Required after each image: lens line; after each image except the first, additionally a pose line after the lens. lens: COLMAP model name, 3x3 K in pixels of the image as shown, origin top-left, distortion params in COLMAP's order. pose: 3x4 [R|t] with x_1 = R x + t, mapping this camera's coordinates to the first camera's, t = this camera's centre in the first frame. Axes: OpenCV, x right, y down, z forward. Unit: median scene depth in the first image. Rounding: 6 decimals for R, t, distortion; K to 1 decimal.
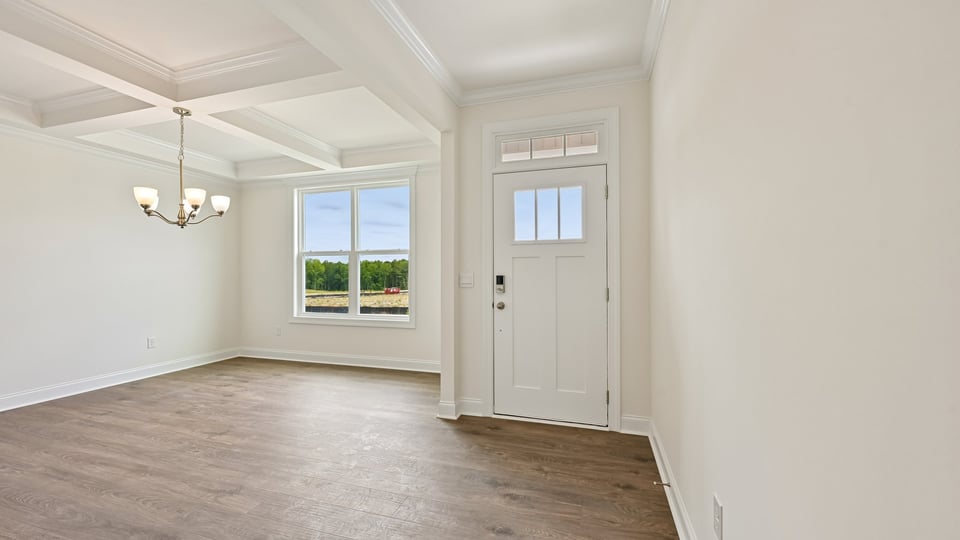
lens RADIAL K [[390.9, 0, 479.3], [0, 390.9, 274.4], [0, 0, 1]] dist [0.003465, -0.001124]
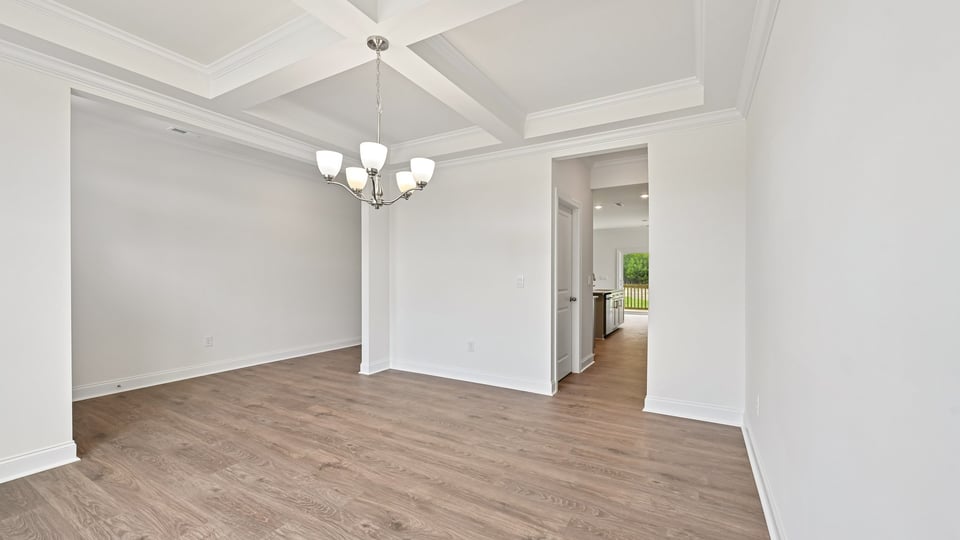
lens RADIAL K [[390.9, 0, 477.1], [0, 390.9, 274.5], [0, 0, 1]] dist [0.003465, -0.001124]
pose [[-0.976459, 0.004267, 0.215663, -1.257171], [0.004129, 0.999991, -0.001092, 0.001381], [-0.215666, -0.000176, -0.976467, 1.908695]]
